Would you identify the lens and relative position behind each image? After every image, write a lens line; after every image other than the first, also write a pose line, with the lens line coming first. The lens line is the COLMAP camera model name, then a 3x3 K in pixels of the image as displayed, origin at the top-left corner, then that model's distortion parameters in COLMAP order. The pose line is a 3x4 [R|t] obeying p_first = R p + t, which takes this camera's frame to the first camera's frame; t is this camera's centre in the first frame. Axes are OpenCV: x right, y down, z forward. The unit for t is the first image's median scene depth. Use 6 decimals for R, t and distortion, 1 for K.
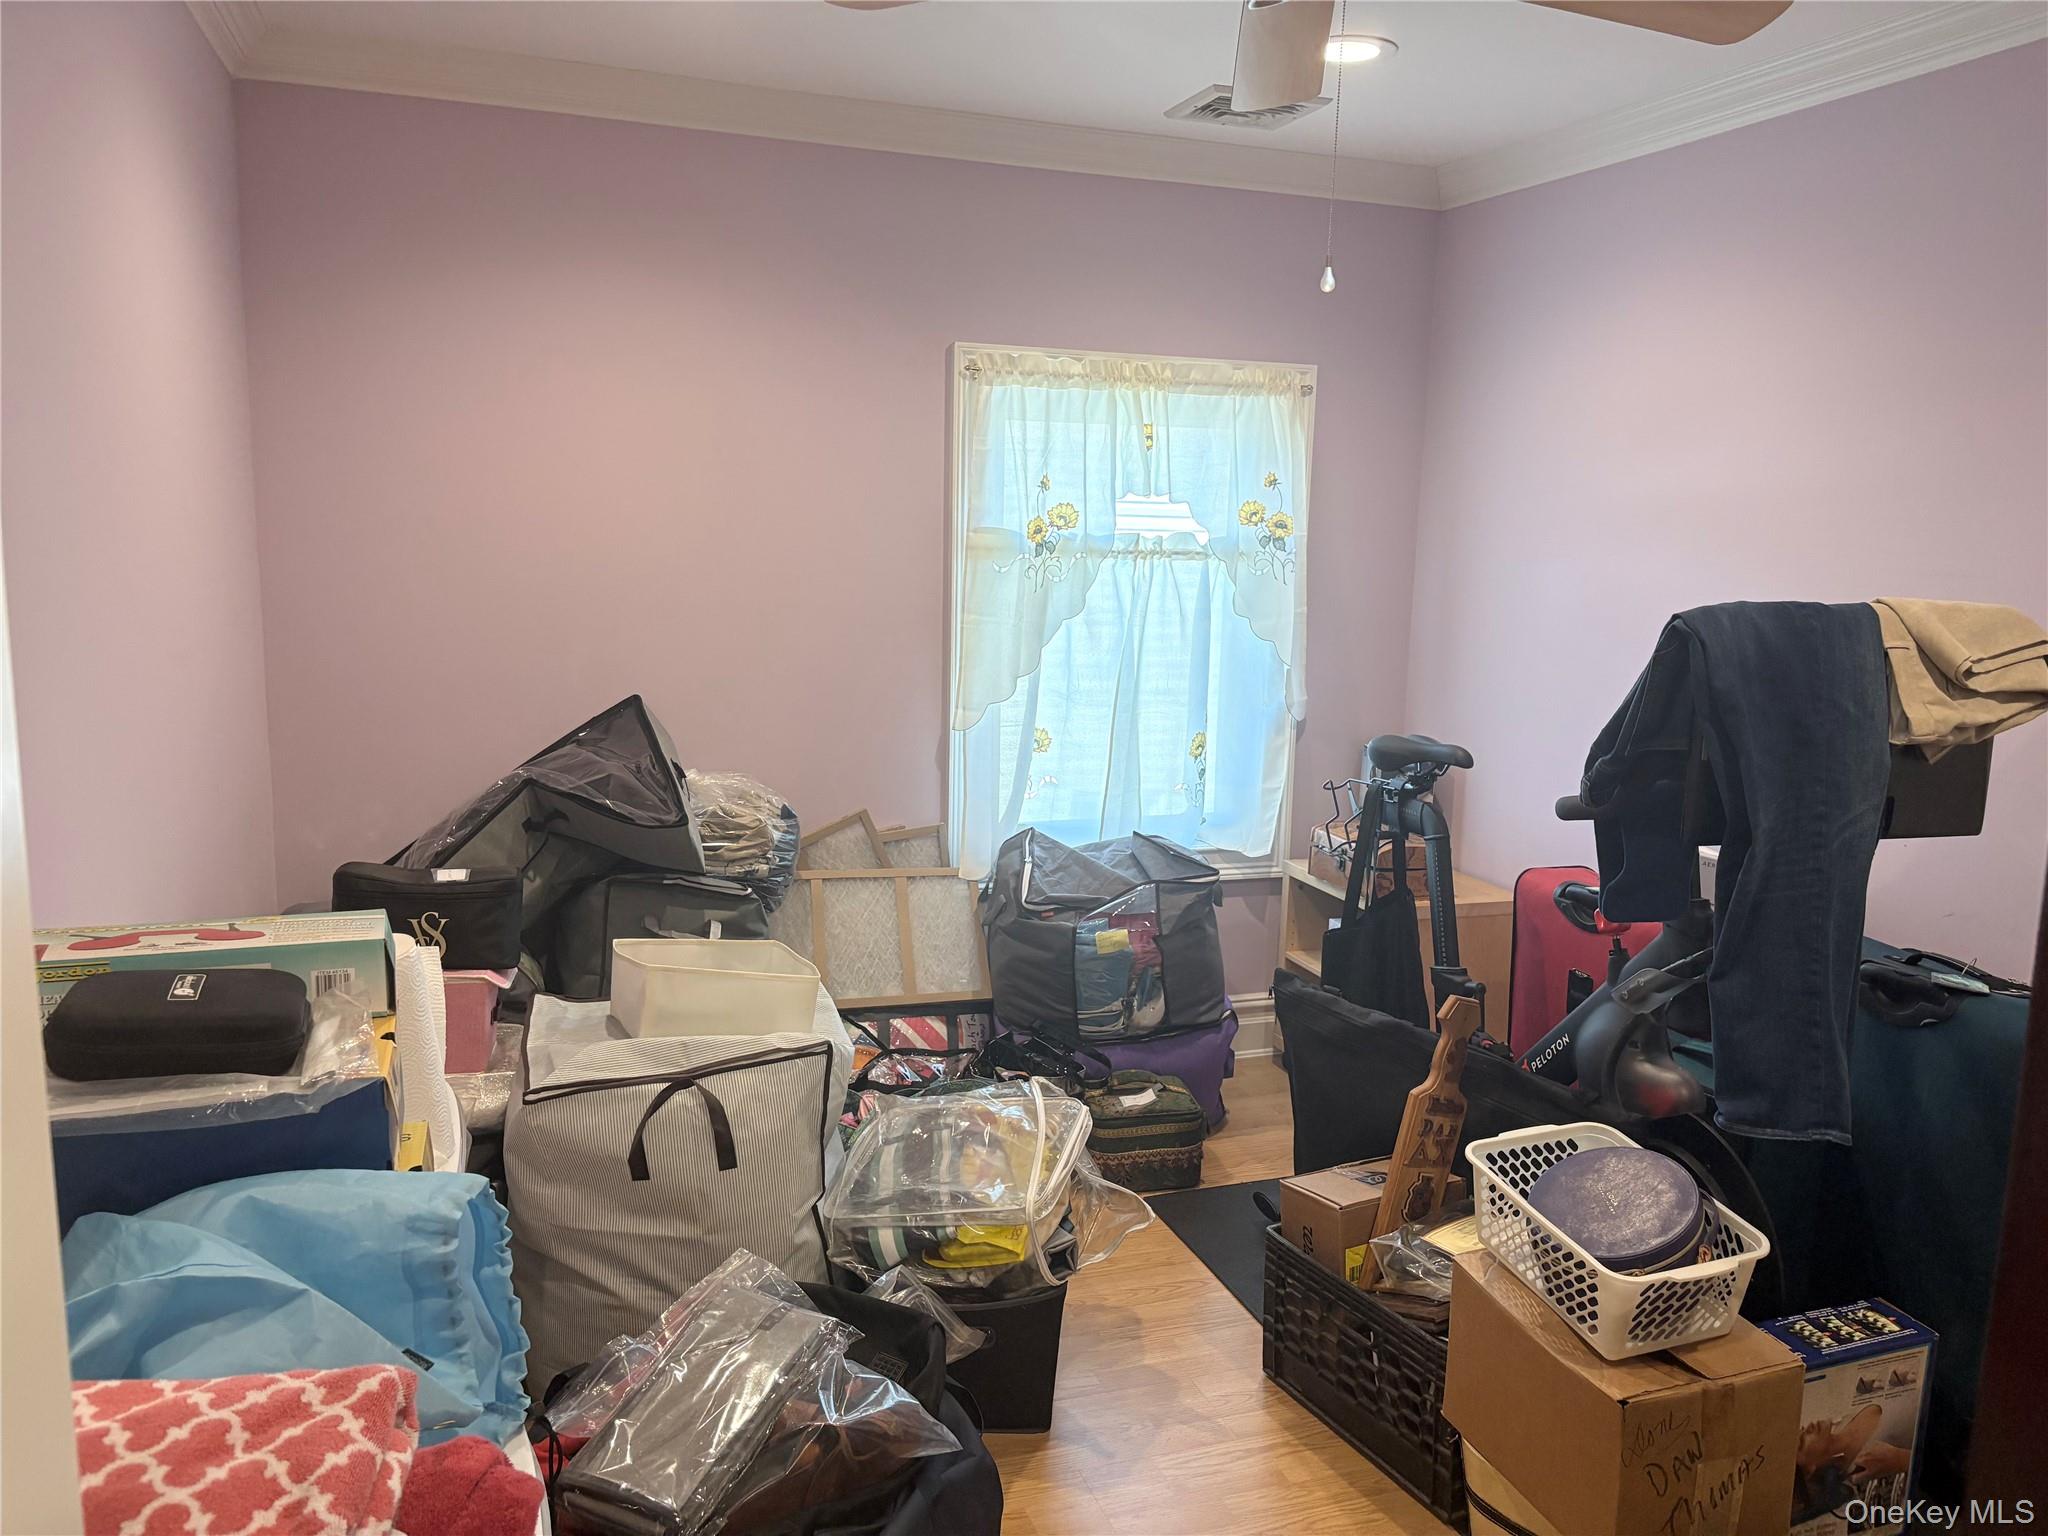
lens RADIAL K [[1554.7, 0, 1040.2], [0, 1554.7, 771.5], [0, 0, 1]] dist [0.056133, -0.063065]
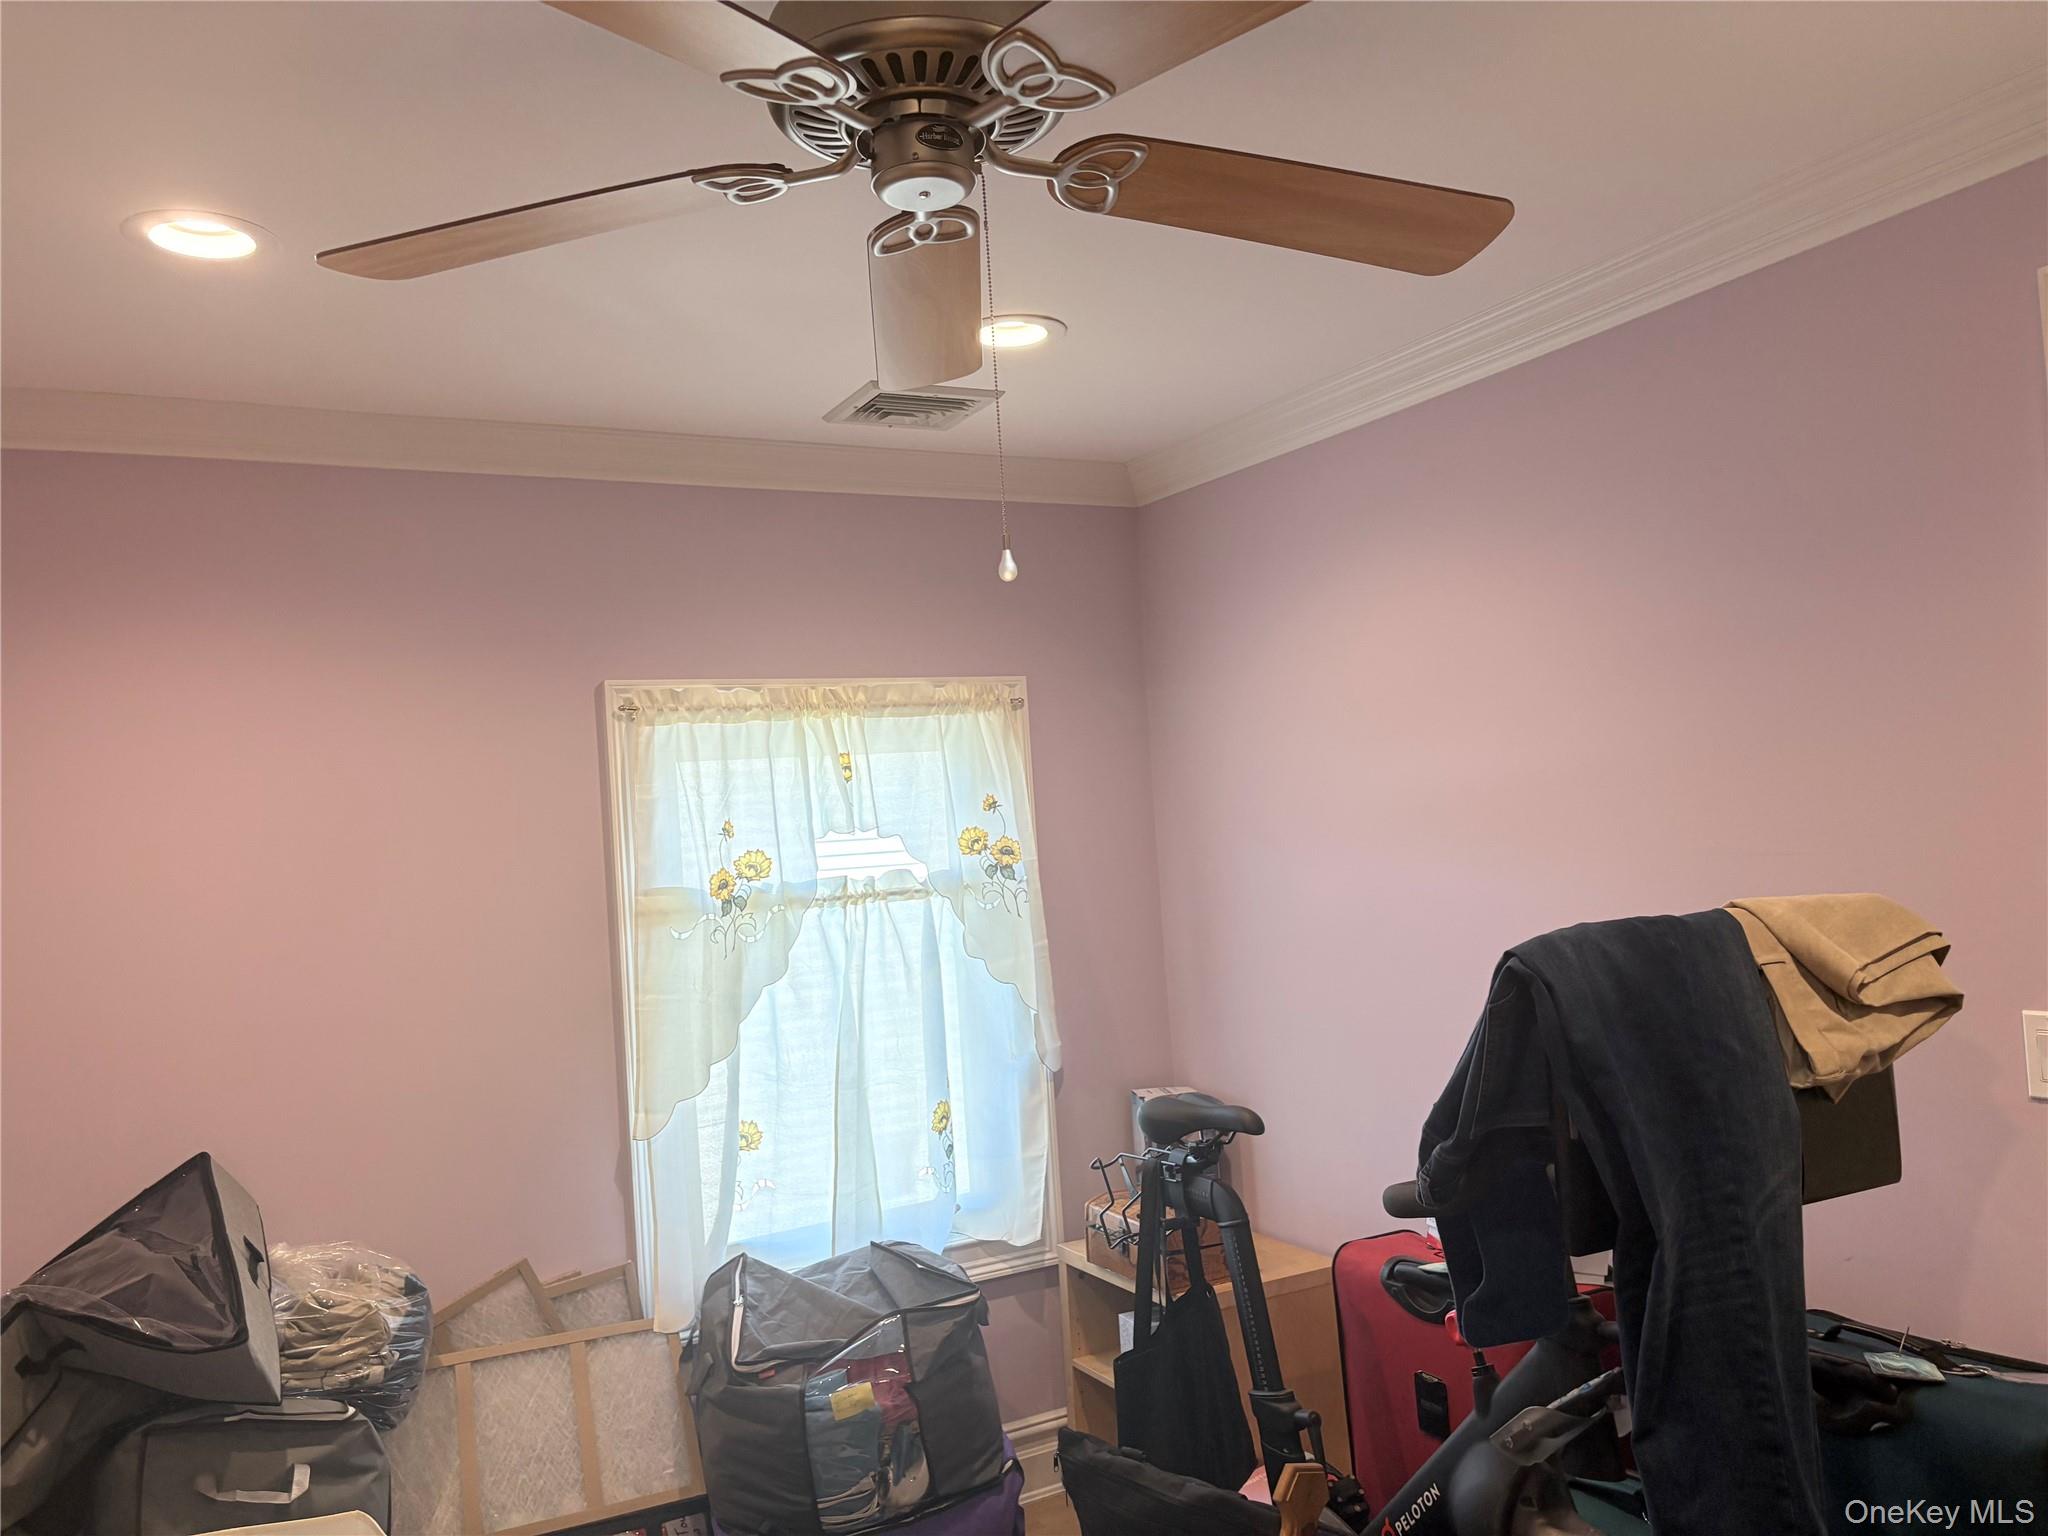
lens RADIAL K [[1554.7, 0, 1018.1], [0, 1554.7, 750.1], [0, 0, 1]] dist [0.056133, -0.063065]
pose [[0.984926, -0.083663, 0.151401, 0.037716], [0.114036, 0.972172, -0.204639, -0.038951], [-0.130067, 0.218819, 0.967058, 0.159964]]
